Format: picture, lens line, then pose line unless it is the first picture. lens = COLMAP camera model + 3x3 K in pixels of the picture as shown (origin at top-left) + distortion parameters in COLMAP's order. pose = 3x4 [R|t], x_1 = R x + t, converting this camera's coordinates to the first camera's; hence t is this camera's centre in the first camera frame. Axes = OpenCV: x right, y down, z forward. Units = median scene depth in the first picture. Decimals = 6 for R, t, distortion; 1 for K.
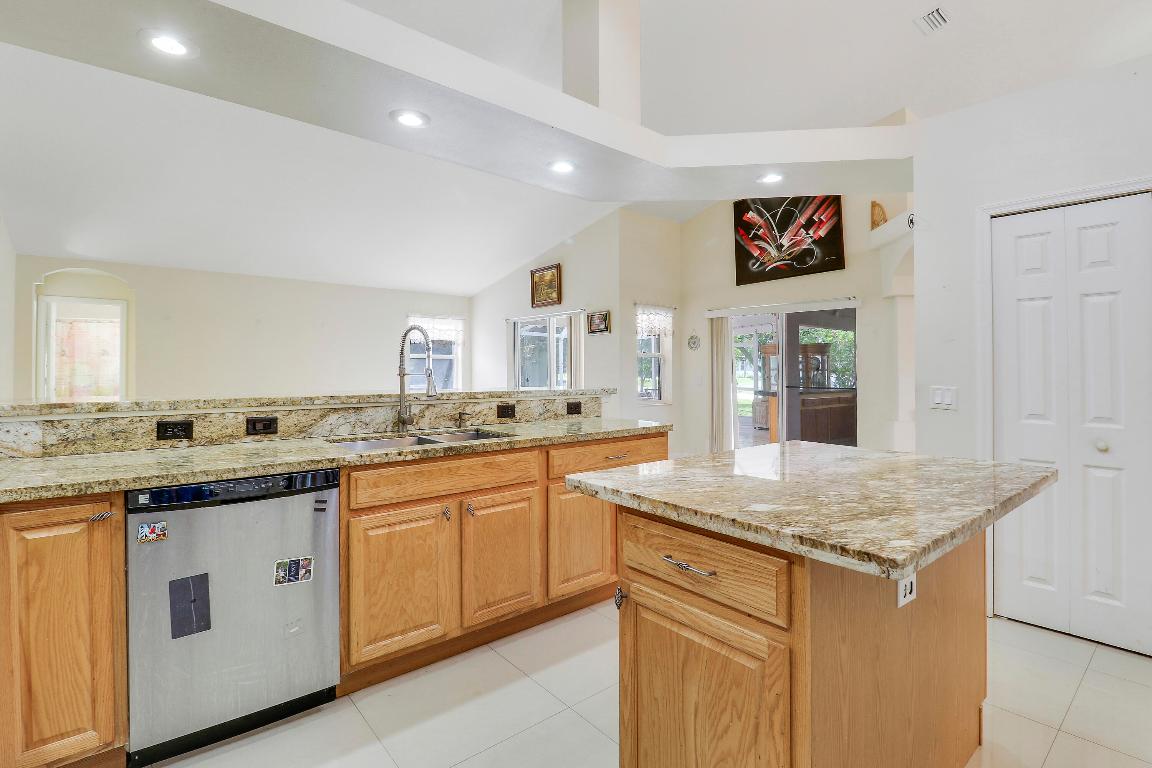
lens RADIAL K [[547.9, 0, 571.2], [0, 547.9, 368.7], [0, 0, 1]] dist [-0.000545, 0.000045]
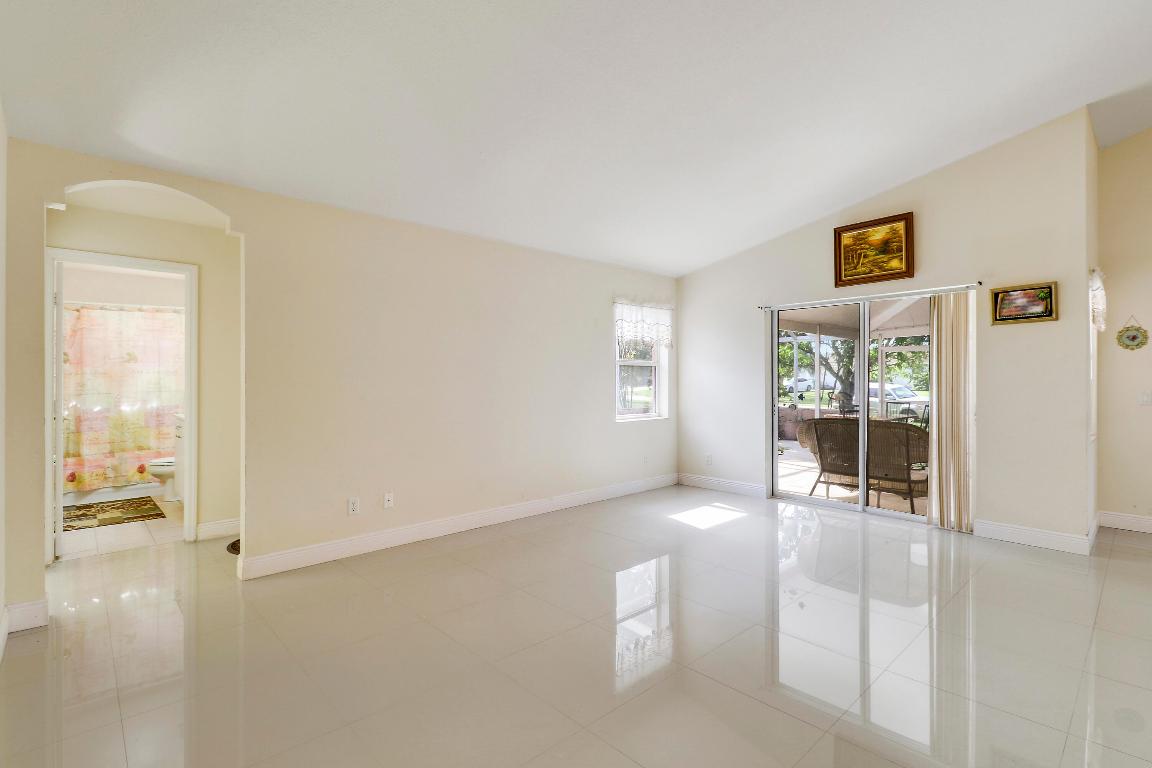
lens RADIAL K [[545.3, 0, 575.8], [0, 545.3, 381.4], [0, 0, 1]] dist [-0.001803, -0.000881]
pose [[0.998326, -0.002699, 0.057772, -0.430576], [0.002928, 0.999988, -0.003874, 0.002304], [-0.057761, 0.004037, 0.998322, 0.391705]]
